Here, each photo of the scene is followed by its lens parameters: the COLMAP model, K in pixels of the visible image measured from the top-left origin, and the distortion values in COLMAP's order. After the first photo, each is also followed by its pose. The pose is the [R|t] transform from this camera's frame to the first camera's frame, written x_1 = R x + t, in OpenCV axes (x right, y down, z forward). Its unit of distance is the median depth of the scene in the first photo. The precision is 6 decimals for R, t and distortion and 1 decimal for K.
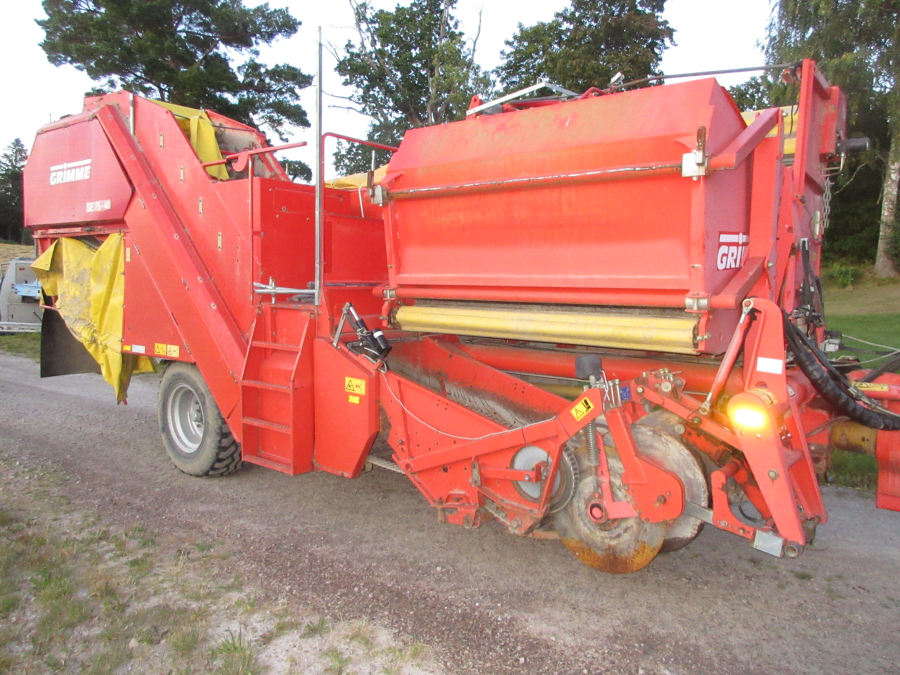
lens RADIAL K [[666.7, 0, 450.0], [0, 666.7, 337.5], [0, 0, 1]] dist [0.006294, -0.006710]
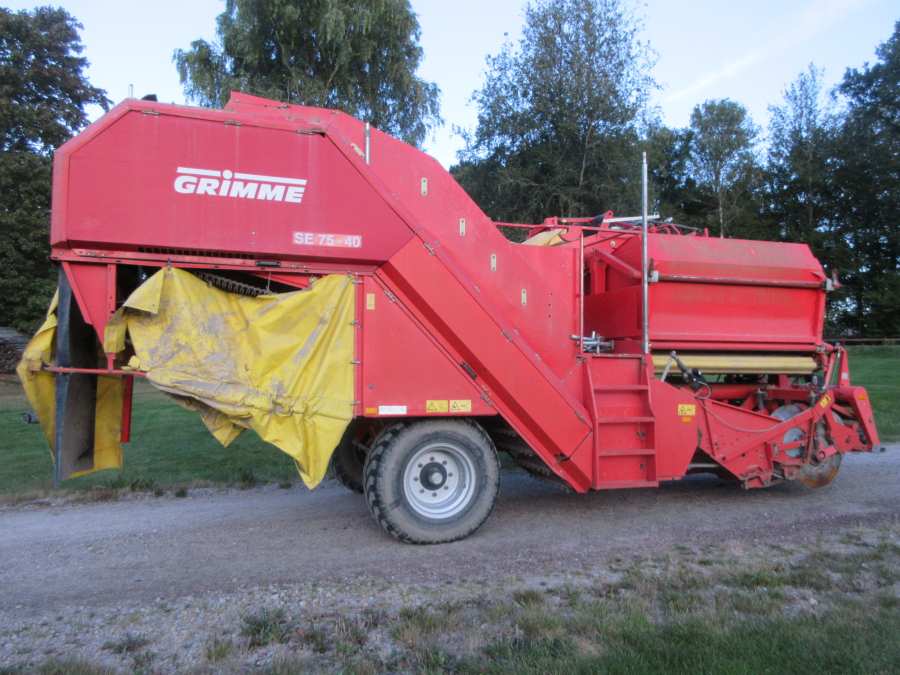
lens RADIAL K [[666.7, 0, 450.0], [0, 666.7, 337.5], [0, 0, 1]] dist [0.006294, -0.006710]
pose [[0.554572, 0.027977, 0.831665, -1.453589], [0.072842, 0.993966, -0.082009, 0.000183], [-0.828941, 0.106061, 0.549188, 0.570089]]
